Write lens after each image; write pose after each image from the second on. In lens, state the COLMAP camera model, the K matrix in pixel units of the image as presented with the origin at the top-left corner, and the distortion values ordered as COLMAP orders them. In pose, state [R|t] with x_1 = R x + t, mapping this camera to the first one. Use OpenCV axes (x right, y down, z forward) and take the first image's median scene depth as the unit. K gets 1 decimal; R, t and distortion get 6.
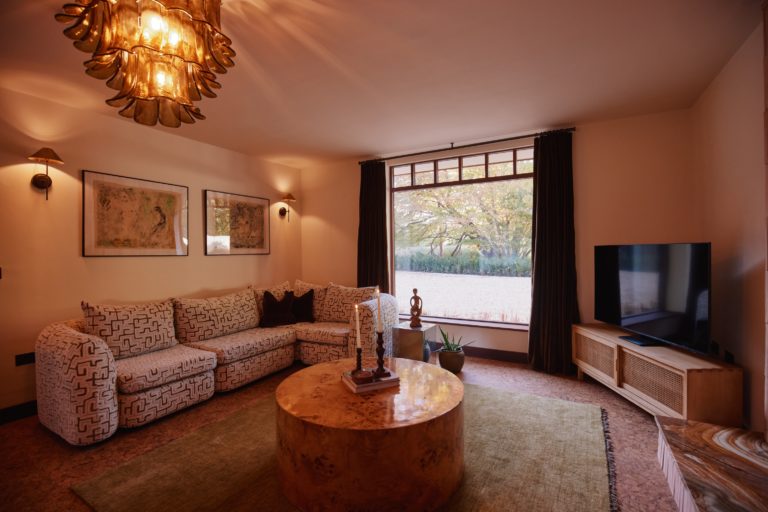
lens RADIAL K [[352.7, 0, 384.0], [0, 352.7, 256.0], [0, 0, 1]] dist [-0.028621, -0.000160]
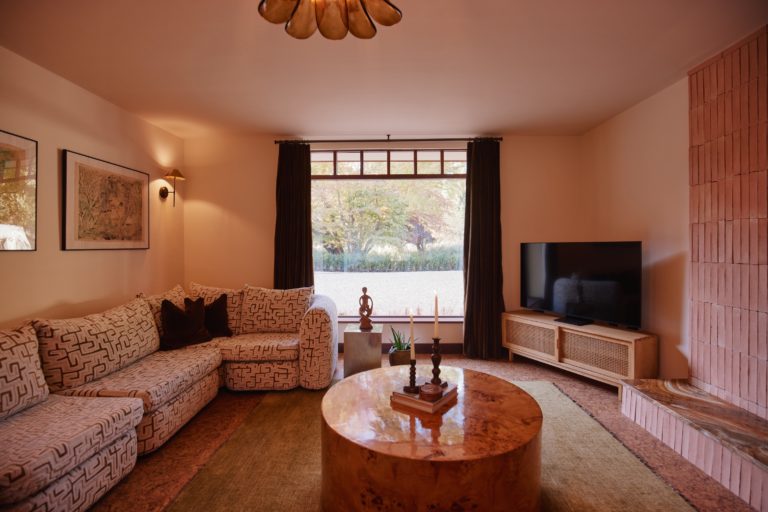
lens RADIAL K [[357.4, 0, 383.7], [0, 357.4, 251.1], [0, 0, 1]] dist [-0.036514, 0.008623]
pose [[0.880777, 0.002485, 0.473525, -0.328025], [-0.000036, 0.999987, -0.005181, 0.003468], [-0.473532, 0.004547, 0.880765, 0.168988]]
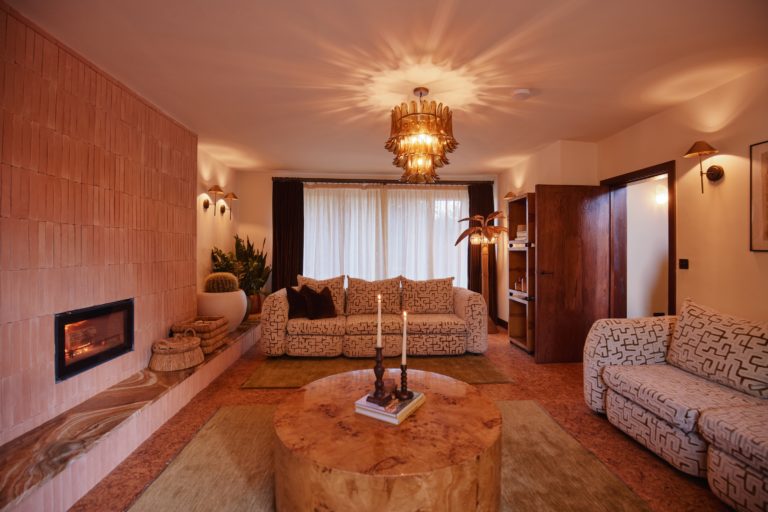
lens RADIAL K [[352.7, 0, 384.0], [0, 352.7, 256.0], [0, 0, 1]] dist [-0.028621, -0.000160]
pose [[-0.843495, 0.018331, -0.536823, 0.248186], [0.002667, 0.999548, 0.029941, -0.010986], [0.537130, 0.023823, -0.843163, 1.016229]]
